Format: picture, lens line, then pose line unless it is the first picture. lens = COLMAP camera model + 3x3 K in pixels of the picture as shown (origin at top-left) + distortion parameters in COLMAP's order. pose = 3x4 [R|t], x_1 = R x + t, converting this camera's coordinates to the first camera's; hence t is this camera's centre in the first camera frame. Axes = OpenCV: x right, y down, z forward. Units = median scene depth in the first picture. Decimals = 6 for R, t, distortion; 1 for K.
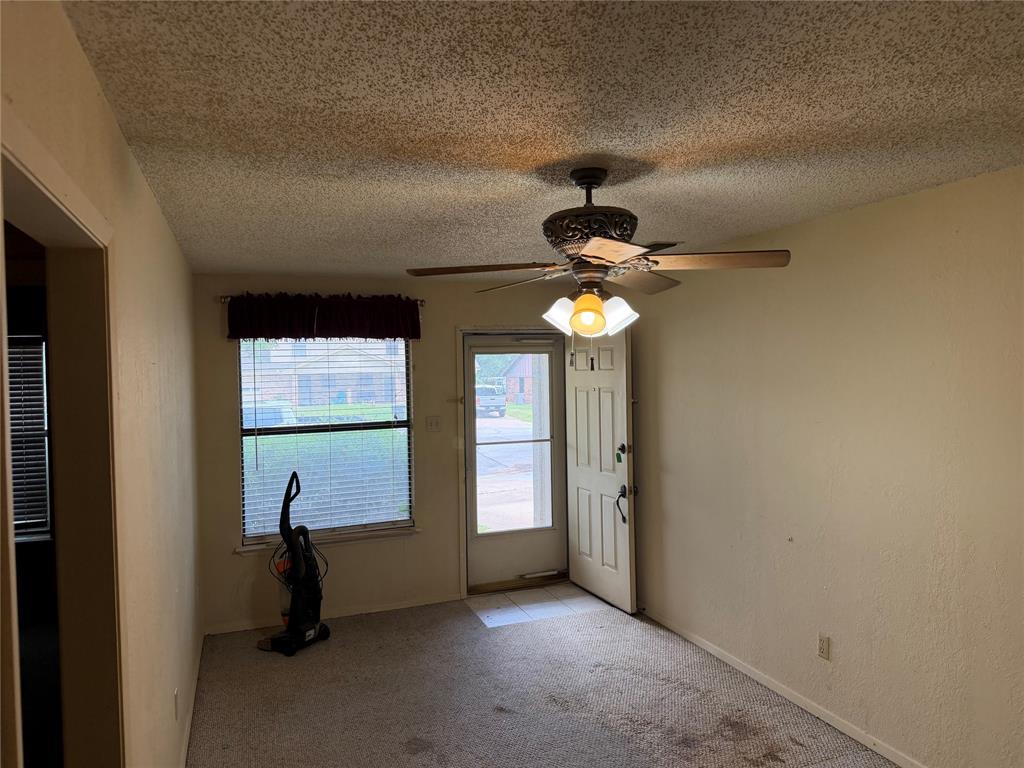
lens RADIAL K [[708.4, 0, 512.2], [0, 708.4, 377.0], [0, 0, 1]] dist [0.032672, -0.017782]
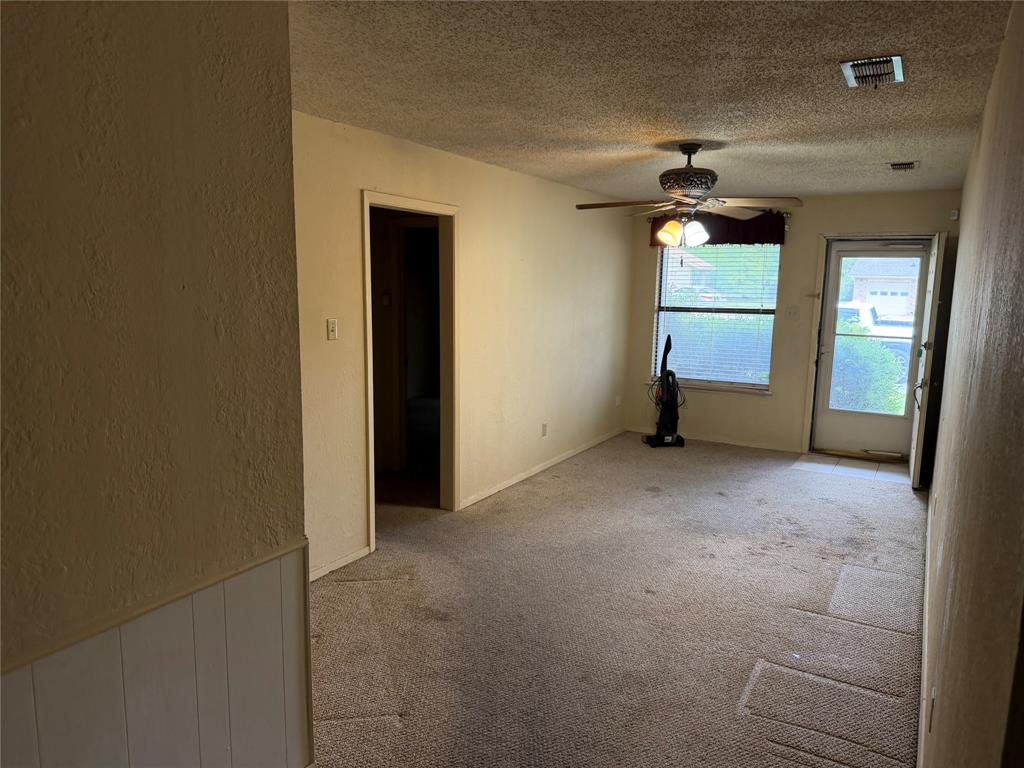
lens RADIAL K [[708.4, 0, 514.9], [0, 708.4, 385.3], [0, 0, 1]] dist [0.032672, -0.017782]
pose [[0.629436, 0.146865, -0.763048, 0.660634], [-0.034320, 0.986273, 0.161519, 0.006004], [0.776294, -0.075479, 0.625835, -0.218188]]
